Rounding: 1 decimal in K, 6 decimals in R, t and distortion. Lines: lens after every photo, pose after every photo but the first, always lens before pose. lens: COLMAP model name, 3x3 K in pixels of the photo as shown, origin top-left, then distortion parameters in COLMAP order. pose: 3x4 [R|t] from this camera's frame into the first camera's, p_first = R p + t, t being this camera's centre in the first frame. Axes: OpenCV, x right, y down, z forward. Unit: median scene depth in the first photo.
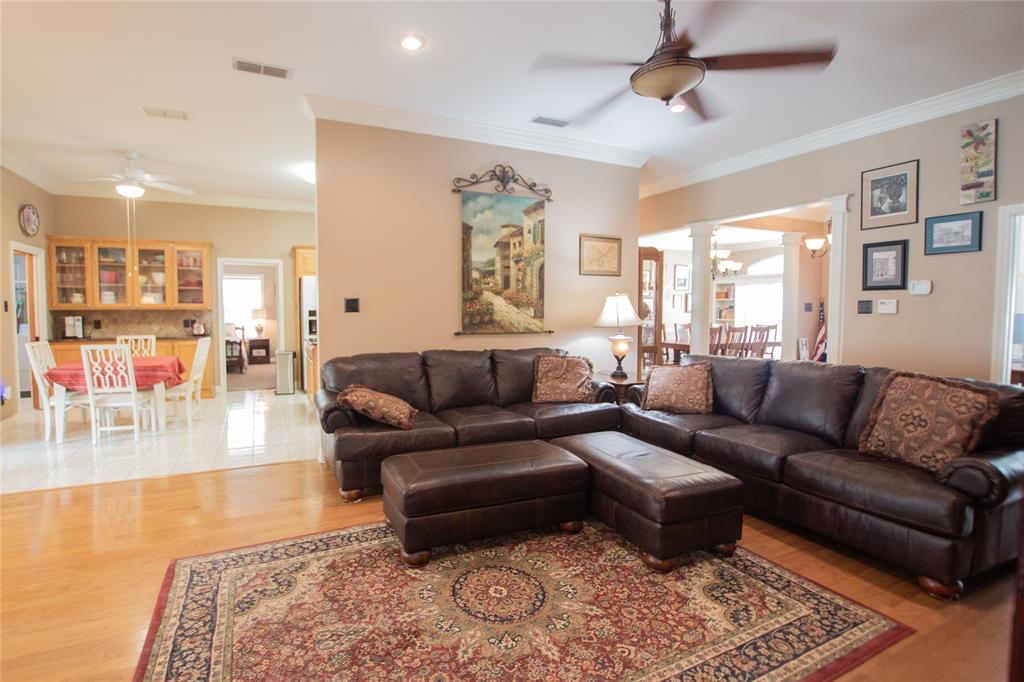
lens RADIAL K [[494.7, 0, 481.0], [0, 494.7, 337.1], [0, 0, 1]] dist [-0.041132, 0.007687]
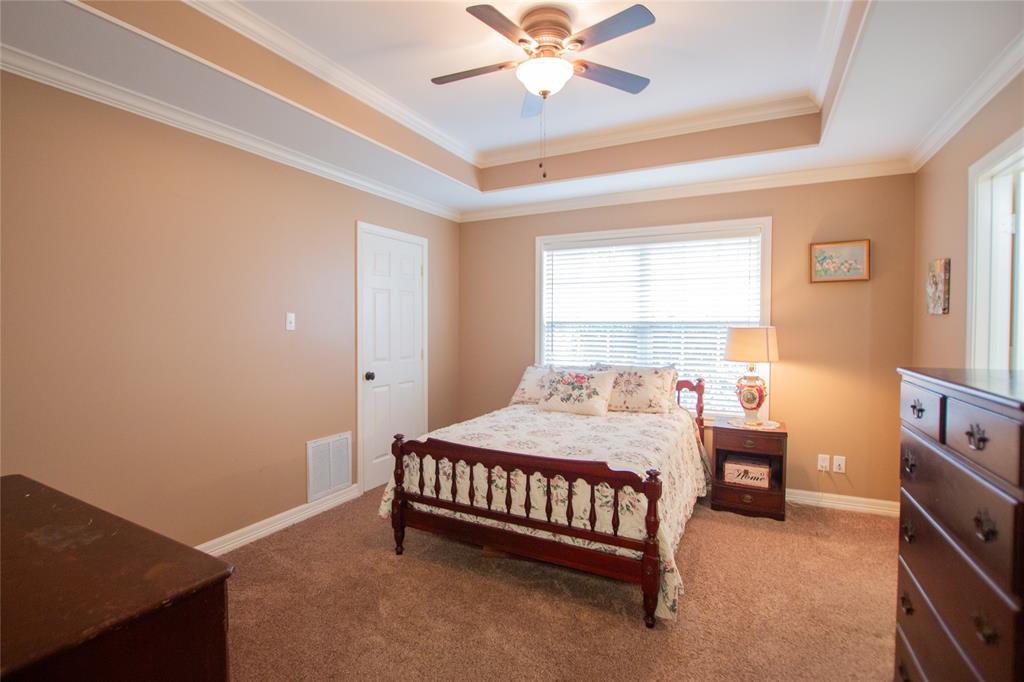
lens RADIAL K [[494.7, 0, 481.0], [0, 494.7, 337.1], [0, 0, 1]] dist [-0.041132, 0.007687]
pose [[0.592343, 0.015332, -0.805540, -0.312971], [-0.051640, 0.998486, -0.018969, -0.036732], [0.804029, 0.052834, 0.592238, 0.694895]]
